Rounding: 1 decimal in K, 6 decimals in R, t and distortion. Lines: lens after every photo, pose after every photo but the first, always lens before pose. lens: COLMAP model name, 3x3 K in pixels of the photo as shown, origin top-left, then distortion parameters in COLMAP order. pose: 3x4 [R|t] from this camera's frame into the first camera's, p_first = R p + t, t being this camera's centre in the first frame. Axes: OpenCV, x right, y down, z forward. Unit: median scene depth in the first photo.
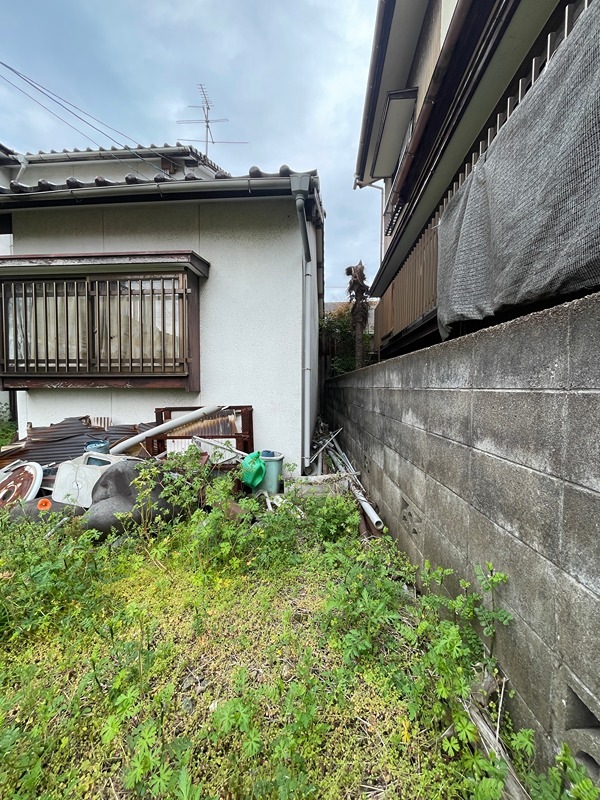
lens RADIAL K [[322.8, 0, 300.0], [0, 322.8, 400.0], [0, 0, 1]] dist [-0.002049, -0.000505]
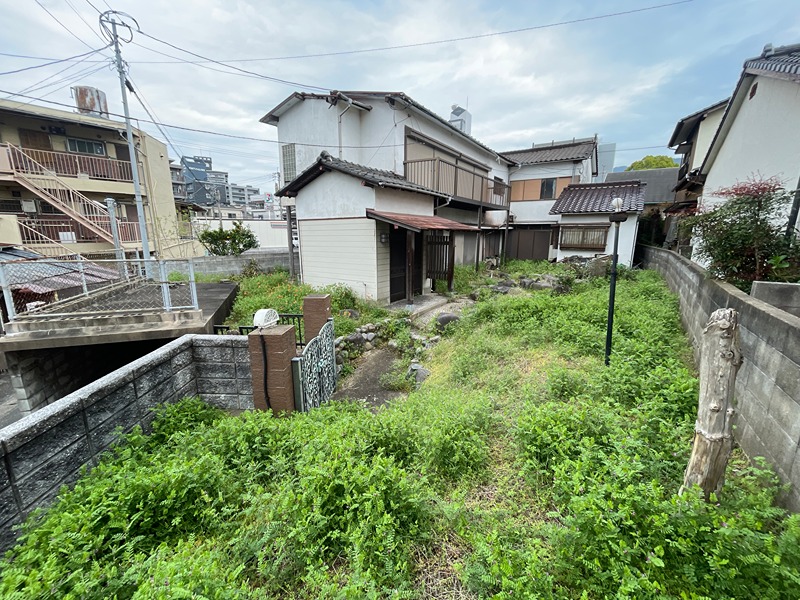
lens RADIAL K [[322.8, 0, 400.0], [0, 322.8, 300.0], [0, 0, 1]] dist [-0.002049, -0.000505]
pose [[0.865913, 0.101048, -0.489882, -0.630954], [-0.020004, 0.985594, 0.167940, -0.055088], [0.499795, -0.135622, 0.855460, -5.469208]]
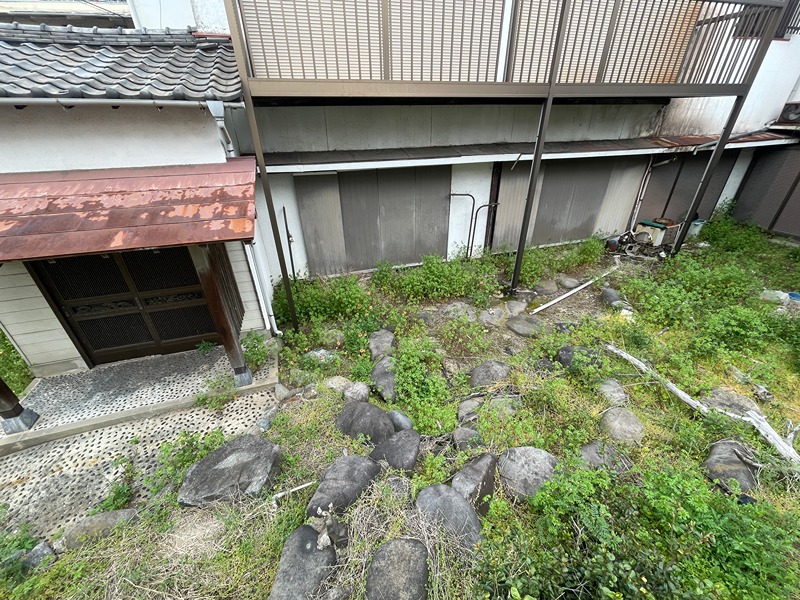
lens RADIAL K [[322.8, 0, 400.0], [0, 322.8, 300.0], [0, 0, 1]] dist [-0.002049, -0.000505]
pose [[0.372441, 0.453780, -0.809550, -0.628897], [-0.022205, 0.876415, 0.481044, -0.566285], [0.927790, -0.161184, 0.336490, -1.641305]]
